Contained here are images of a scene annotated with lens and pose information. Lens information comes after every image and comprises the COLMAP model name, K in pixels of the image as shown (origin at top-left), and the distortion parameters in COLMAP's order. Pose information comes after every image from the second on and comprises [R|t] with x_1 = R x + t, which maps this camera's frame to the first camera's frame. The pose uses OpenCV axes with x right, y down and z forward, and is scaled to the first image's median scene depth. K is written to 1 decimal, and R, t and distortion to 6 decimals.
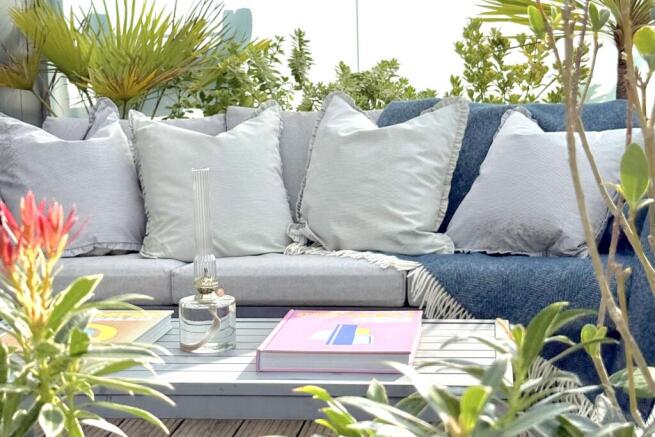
lens RADIAL K [[1185.2, 0, 327.5], [0, 1185.2, 217.9], [0, 0, 1]] dist [0.054630, 0.000000]
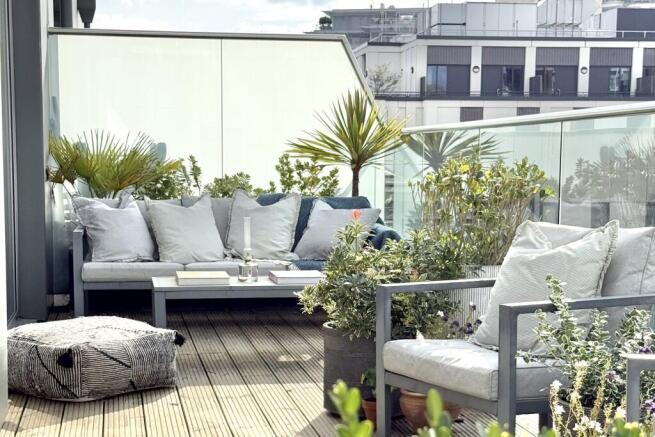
lens RADIAL K [[1185.2, 0, 327.4], [0, 1185.2, 218.7], [0, 0, 1]] dist [0.054630, 0.000000]
pose [[0.954073, 0.016555, 0.299116, -0.427232], [0.005430, 0.997352, -0.072517, 0.093008], [-0.299525, 0.070811, 0.951457, -0.975872]]
